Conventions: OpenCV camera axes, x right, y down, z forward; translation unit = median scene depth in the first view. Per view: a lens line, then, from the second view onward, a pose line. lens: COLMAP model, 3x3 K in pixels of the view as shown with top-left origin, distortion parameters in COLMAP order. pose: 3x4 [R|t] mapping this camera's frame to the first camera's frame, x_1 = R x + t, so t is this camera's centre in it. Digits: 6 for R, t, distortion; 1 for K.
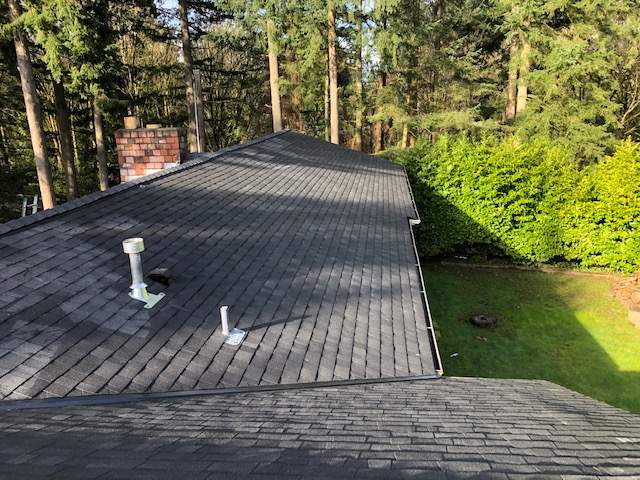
lens RADIAL K [[575.3, 0, 320.0], [0, 575.3, 240.0], [0, 0, 1]] dist [0.000029, 0.014304]
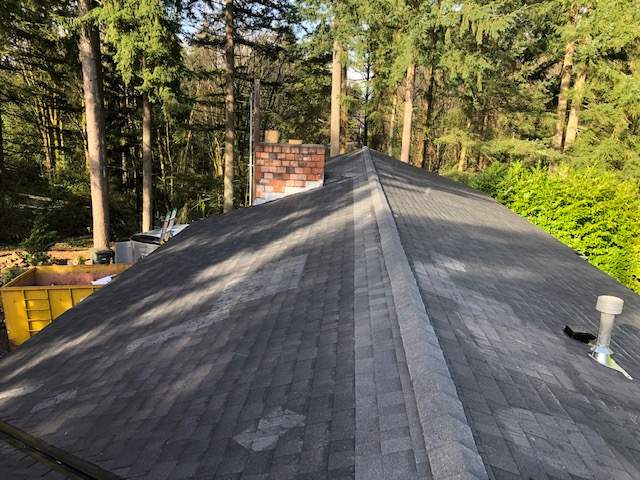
lens RADIAL K [[575.3, 0, 320.0], [0, 575.3, 240.0], [0, 0, 1]] dist [0.000029, 0.014304]
pose [[0.996095, 0.050339, 0.072525, -0.202610], [-0.048961, 0.998587, -0.020655, -0.012019], [-0.073462, 0.017024, 0.997153, 0.034949]]
